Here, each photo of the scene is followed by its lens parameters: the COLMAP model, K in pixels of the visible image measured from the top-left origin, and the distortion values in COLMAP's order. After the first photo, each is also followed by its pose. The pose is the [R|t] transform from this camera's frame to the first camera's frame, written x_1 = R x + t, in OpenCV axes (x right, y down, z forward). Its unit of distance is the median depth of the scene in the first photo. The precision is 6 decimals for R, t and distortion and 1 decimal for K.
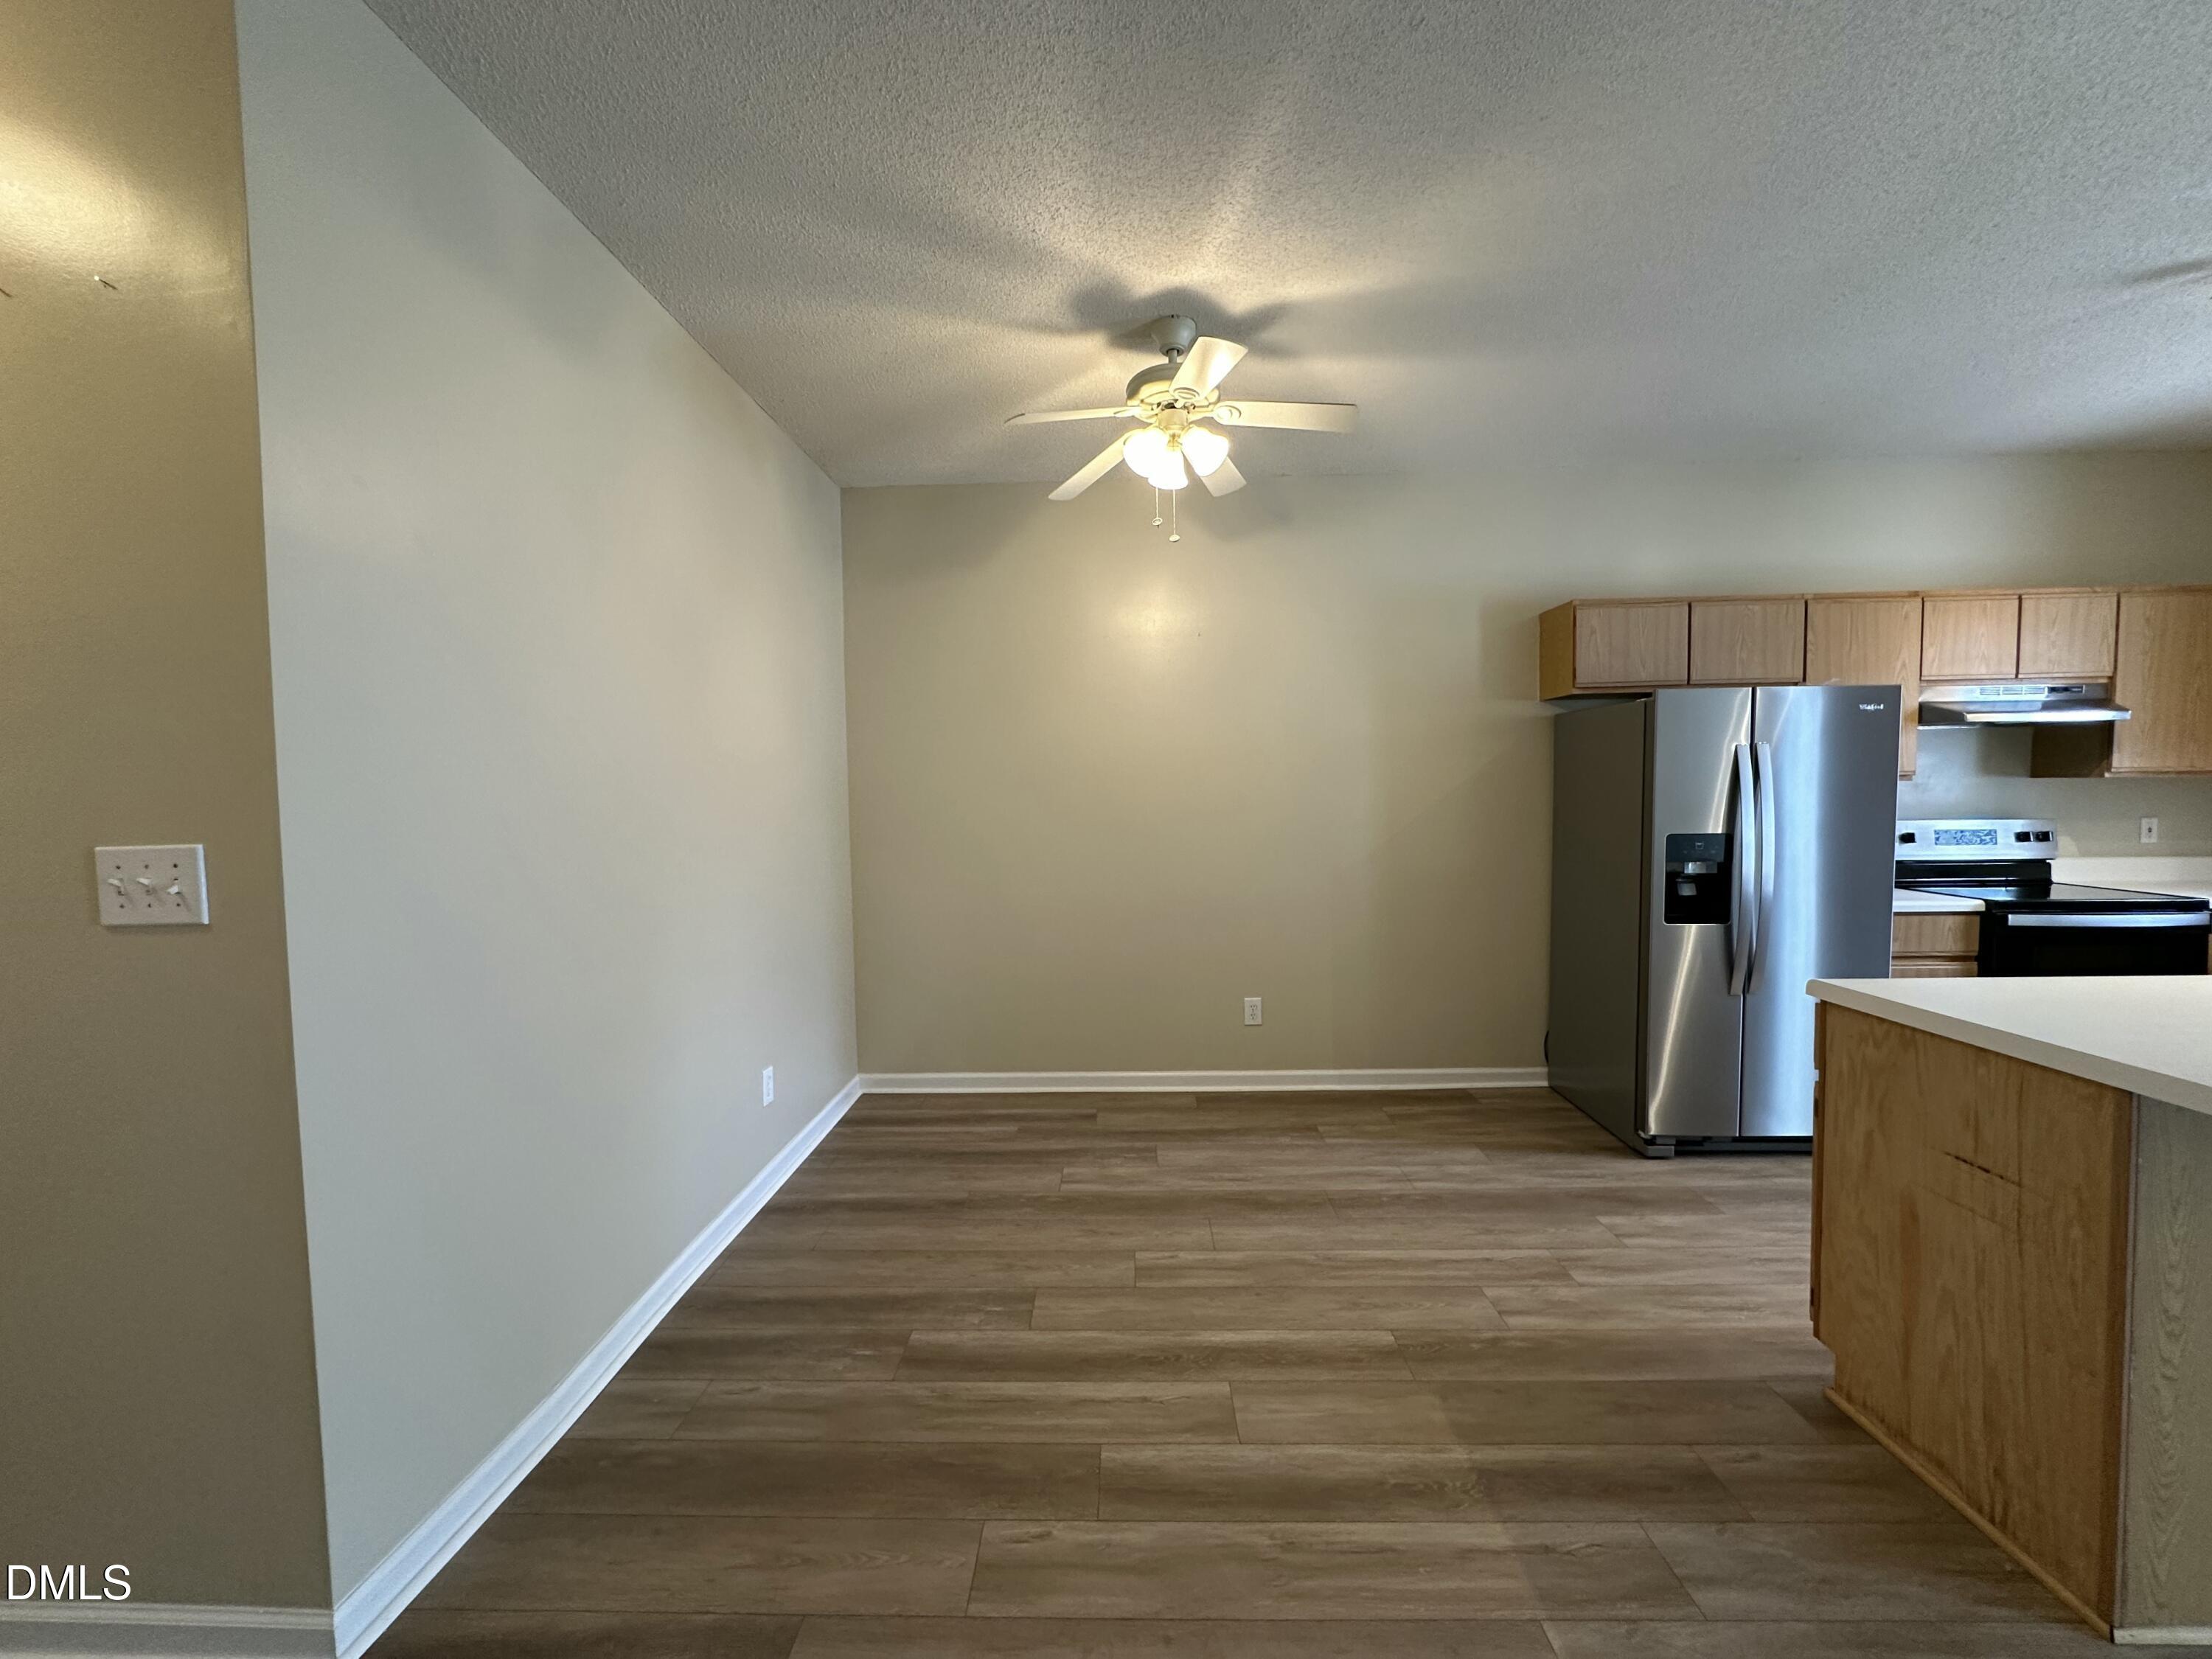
lens RADIAL K [[878.2, 0, 1101.2], [0, 878.2, 827.3], [0, 0, 1]] dist [-0.009311, 0.002255]
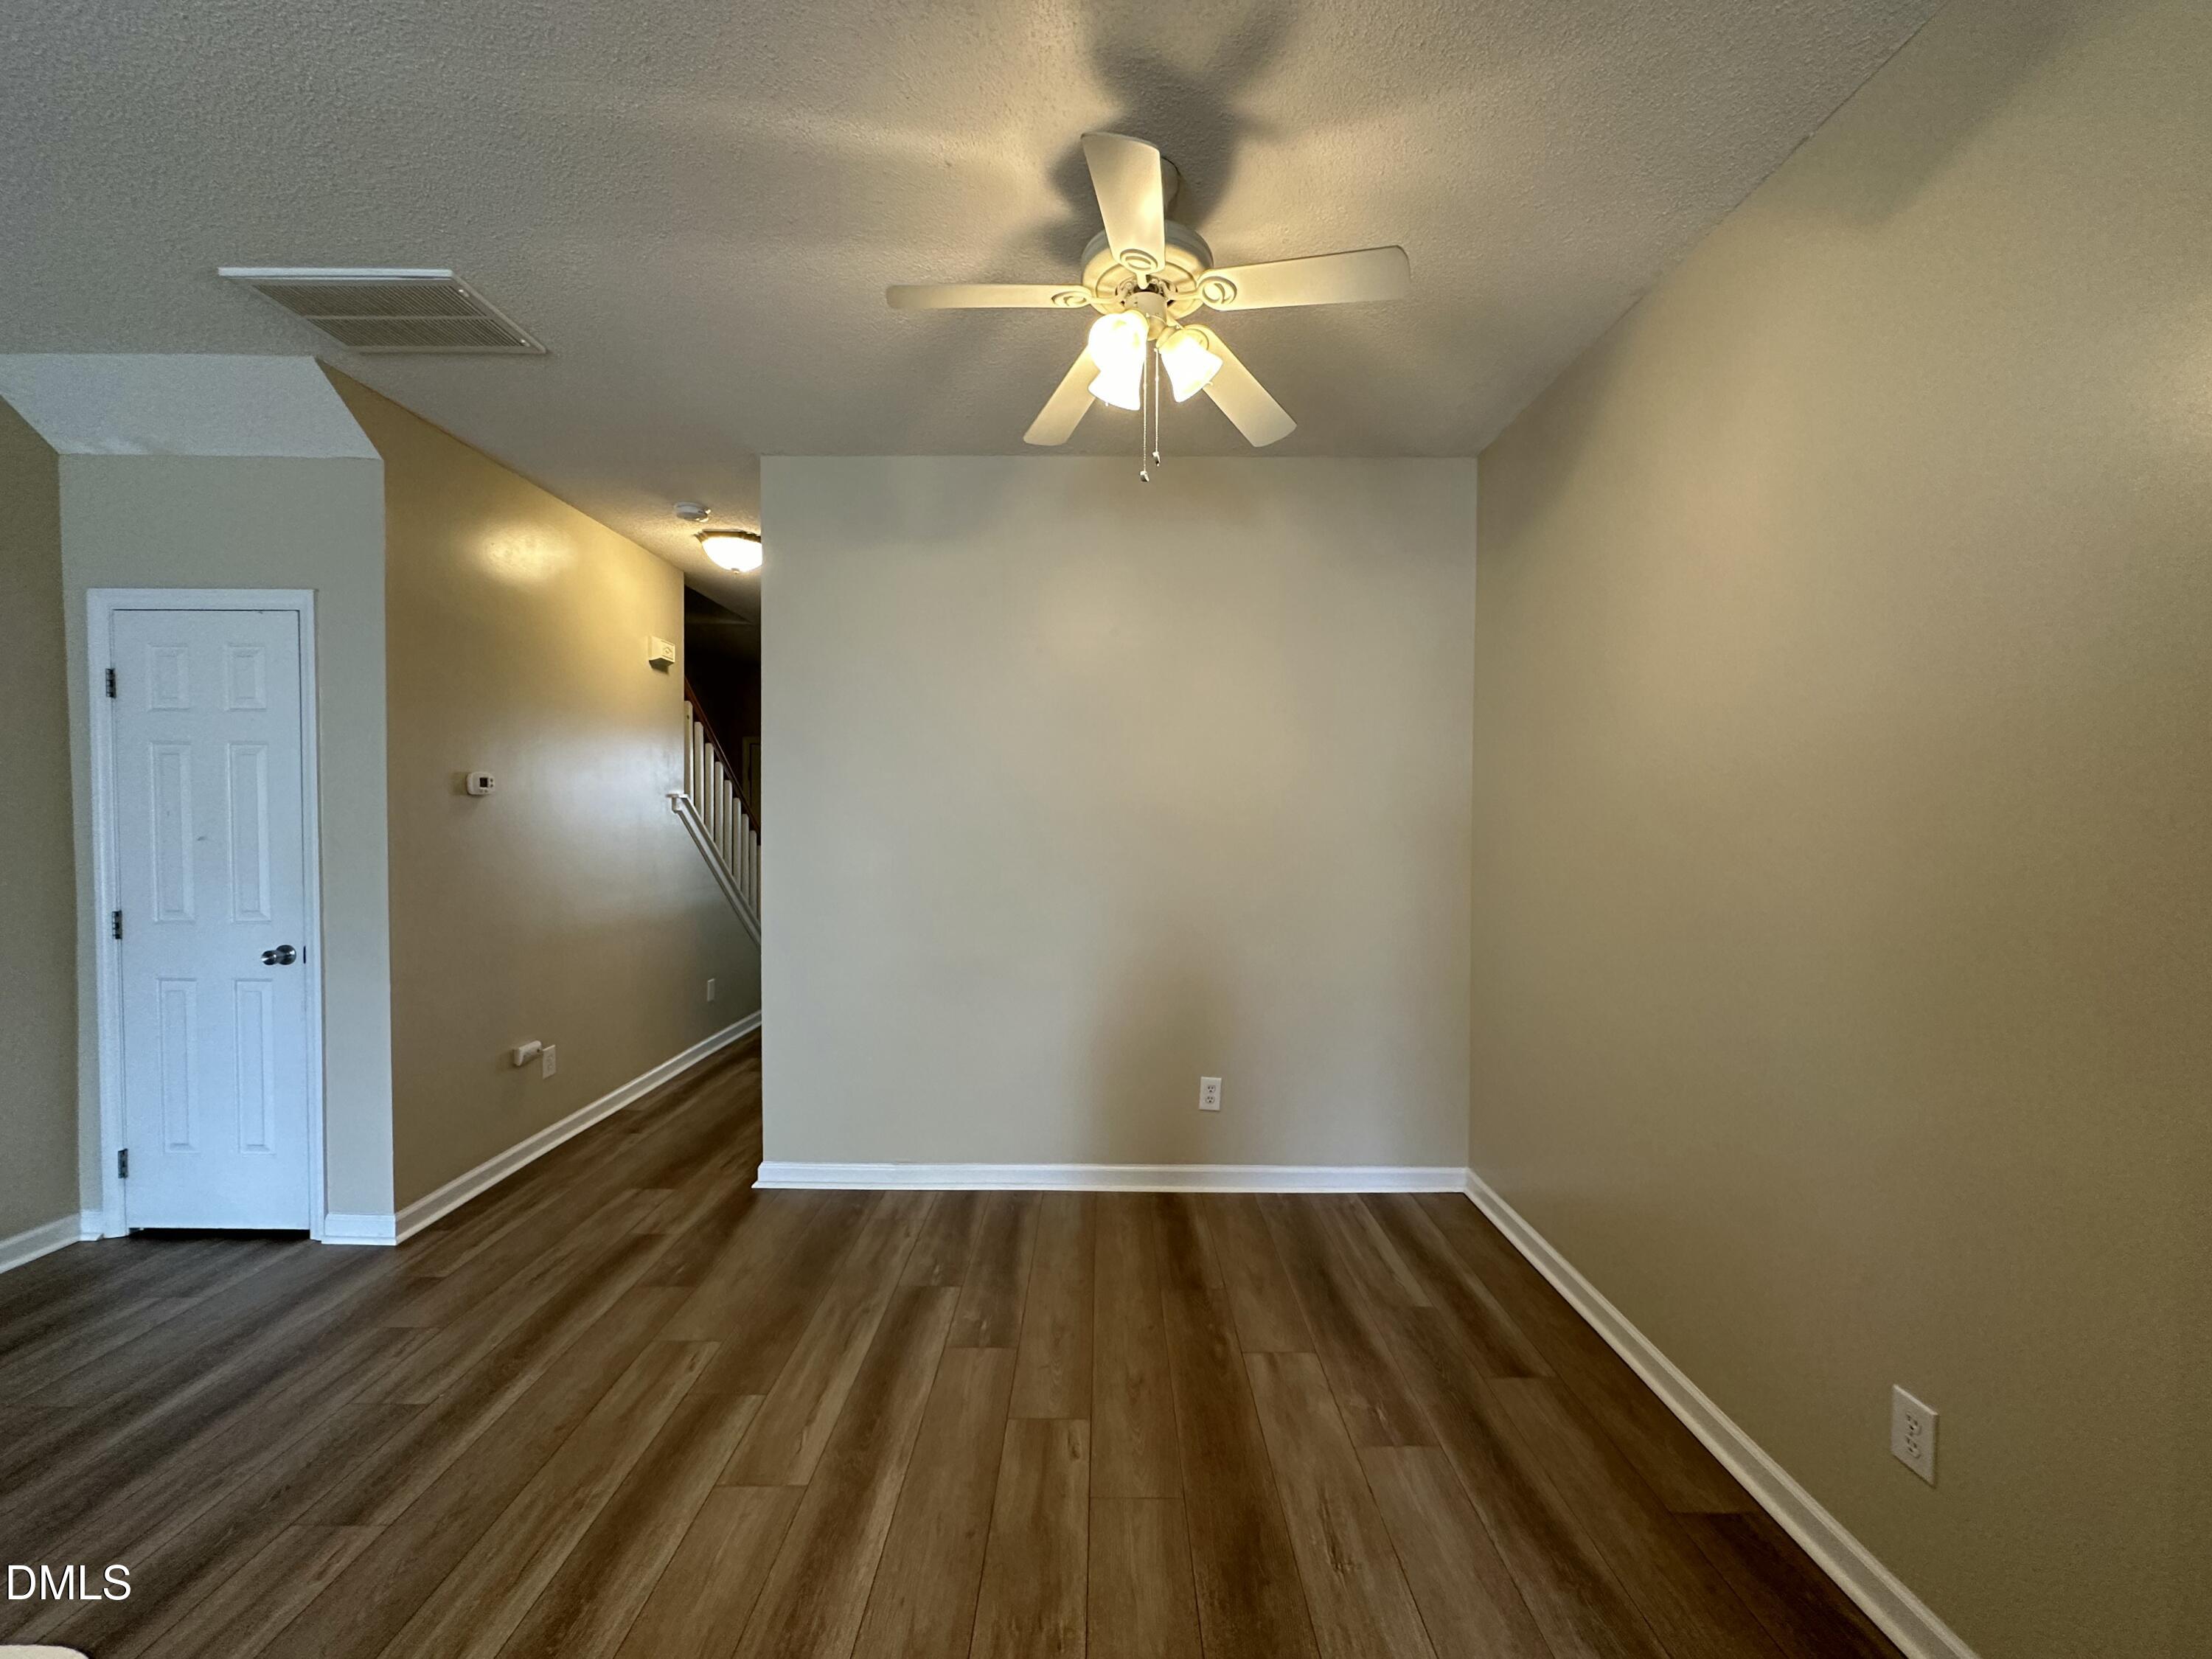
lens RADIAL K [[878.2, 0, 1101.2], [0, 878.2, 827.3], [0, 0, 1]] dist [-0.009311, 0.002255]
pose [[0.027881, 0.024424, -0.999313, 0.929572], [-0.047848, 0.998588, 0.023071, -0.067651], [0.998465, 0.047172, 0.029010, 1.118255]]
